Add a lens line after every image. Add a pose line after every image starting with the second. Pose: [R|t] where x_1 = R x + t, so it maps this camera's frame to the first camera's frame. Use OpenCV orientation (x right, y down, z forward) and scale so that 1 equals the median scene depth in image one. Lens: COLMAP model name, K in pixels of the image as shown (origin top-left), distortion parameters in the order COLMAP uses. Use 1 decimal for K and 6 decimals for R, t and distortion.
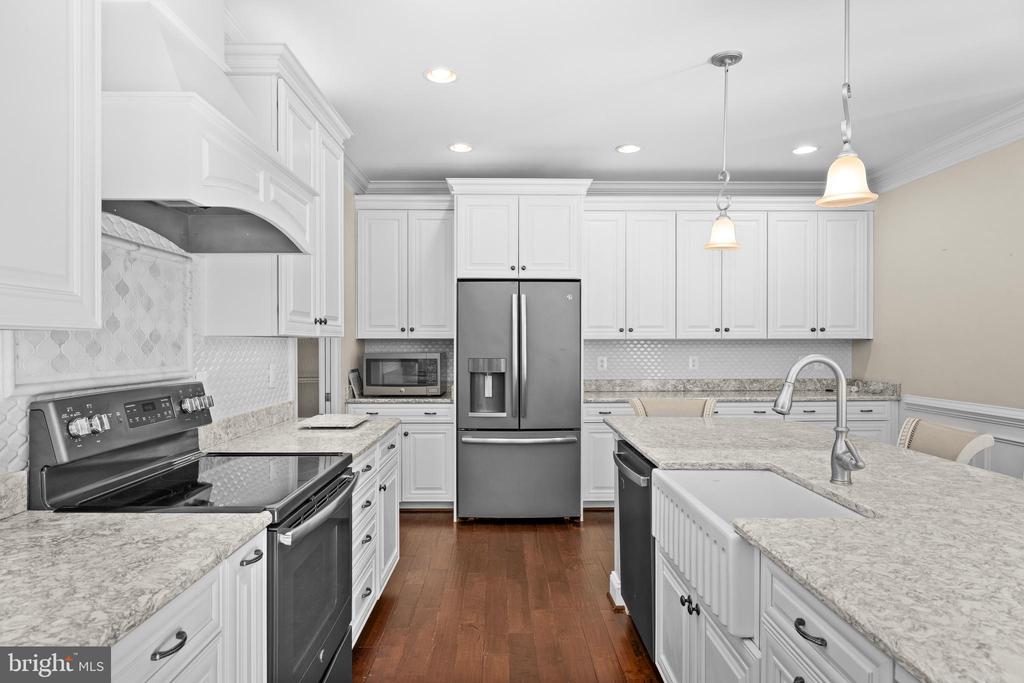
lens RADIAL K [[581.8, 0, 507.5], [0, 581.8, 350.6], [0, 0, 1]] dist [-0.000505, 0.000618]
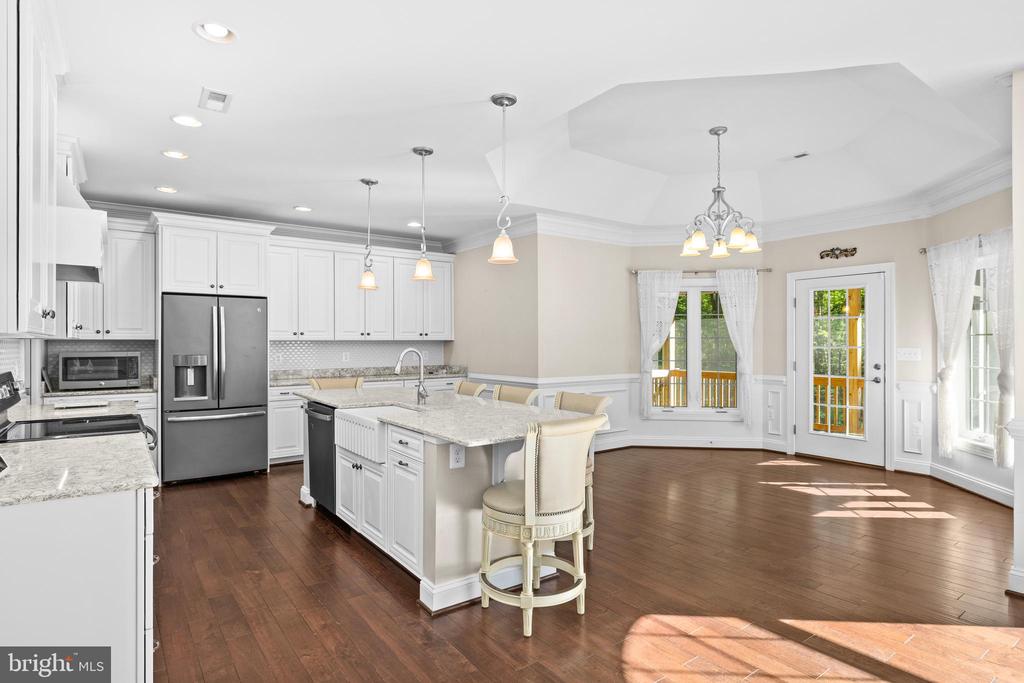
lens RADIAL K [[550.3, 0, 509.3], [0, 550.3, 342.9], [0, 0, 1]] dist [0.001265, -0.000572]
pose [[0.814341, -0.001546, 0.580384, -0.167265], [0.009393, 0.999901, -0.010515, 0.005755], [-0.580310, 0.014014, 0.814275, -0.403920]]
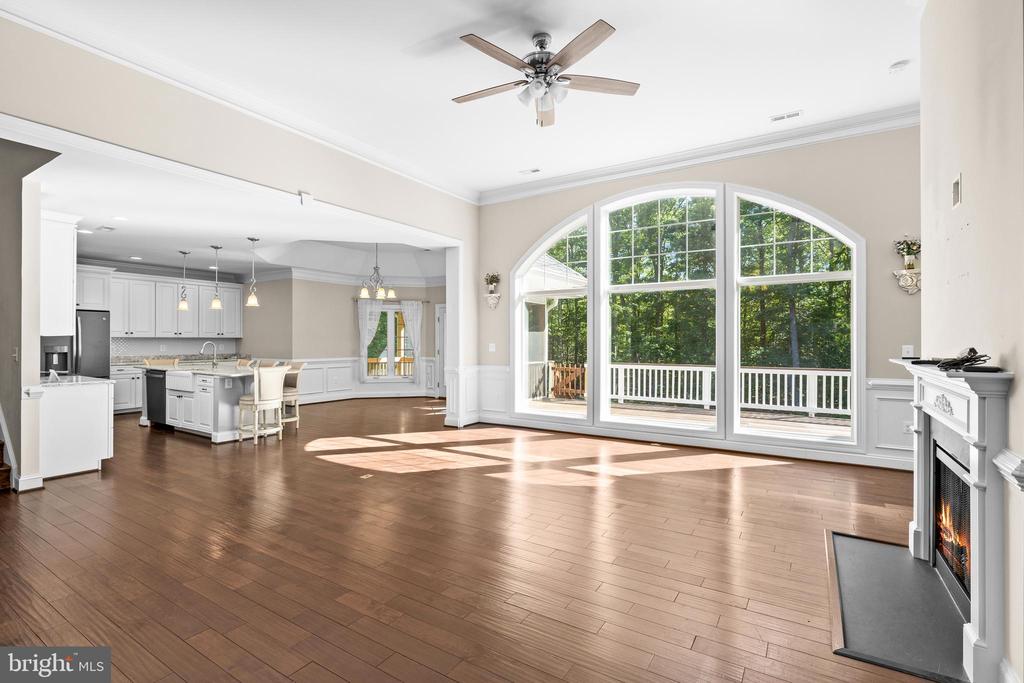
lens RADIAL K [[484.9, 0, 507.2], [0, 484.9, 339.9], [0, 0, 1]] dist [0.002072, 0.002538]
pose [[0.555369, 0.002110, 0.831602, -0.601501], [0.009374, 0.999917, -0.008798, 0.022206], [-0.831552, 0.012681, 0.555303, -1.373275]]
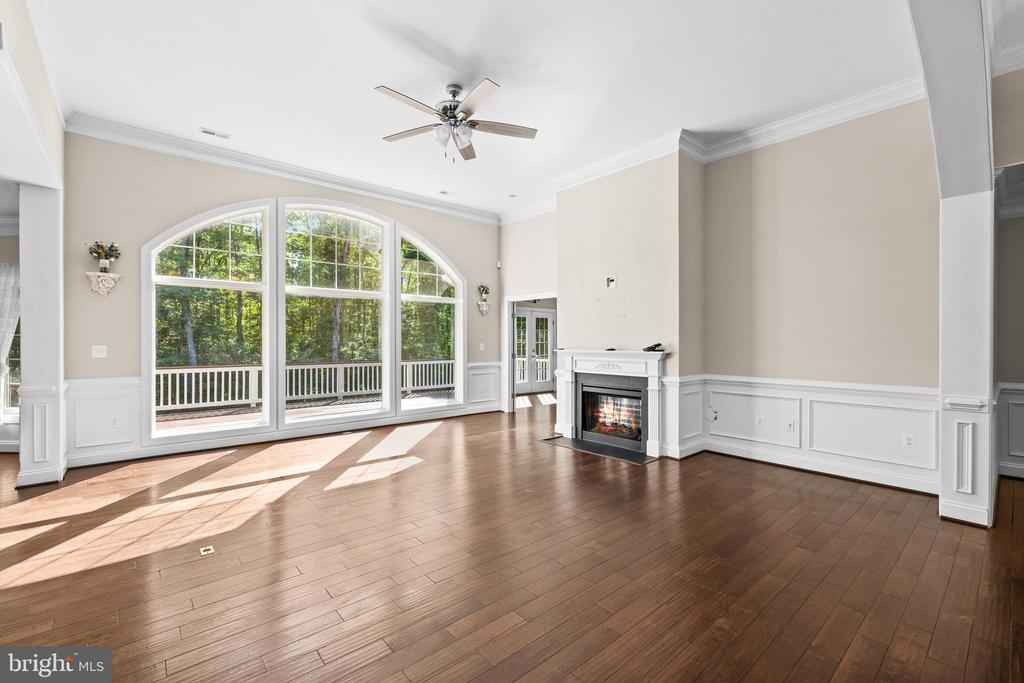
lens RADIAL K [[436.3, 0, 501.7], [0, 436.3, 338.2], [0, 0, 1]] dist [0.000794, 0.000319]
pose [[-0.630941, 0.006373, 0.775805, -0.616375], [0.011586, 0.999932, 0.001208, 0.009558], [-0.775744, 0.009751, -0.630972, -0.410119]]
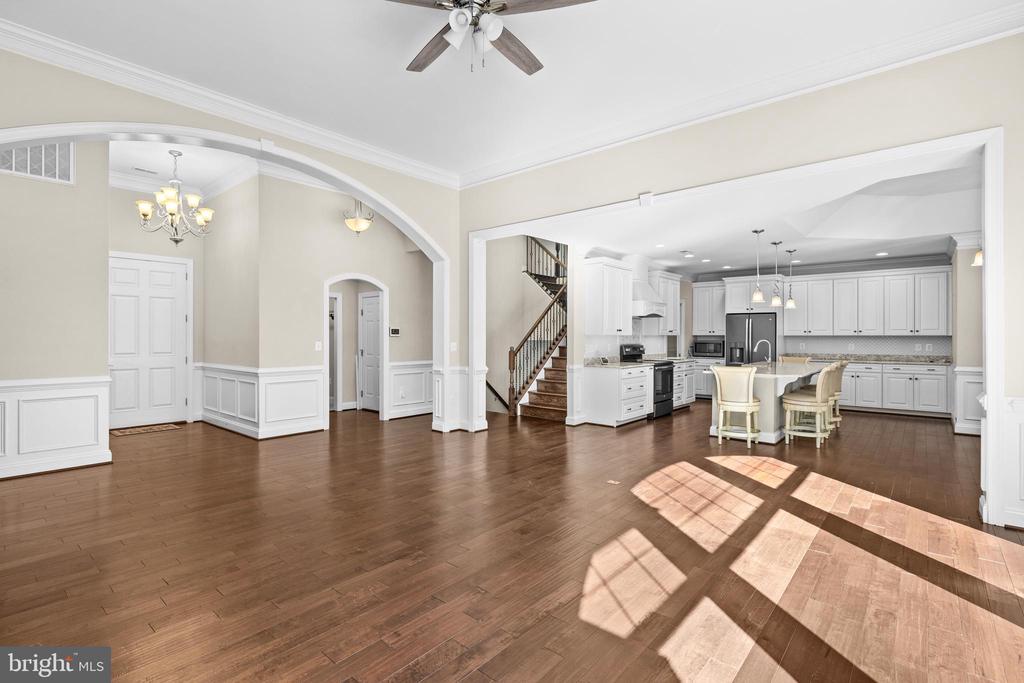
lens RADIAL K [[484.9, 0, 509.3], [0, 484.9, 331.4], [0, 0, 1]] dist [0.002072, 0.002538]
pose [[0.745400, -0.004736, -0.666601, 0.690517], [-0.010407, 0.999770, -0.018739, 0.014306], [0.666536, 0.020905, 0.745180, -1.422823]]
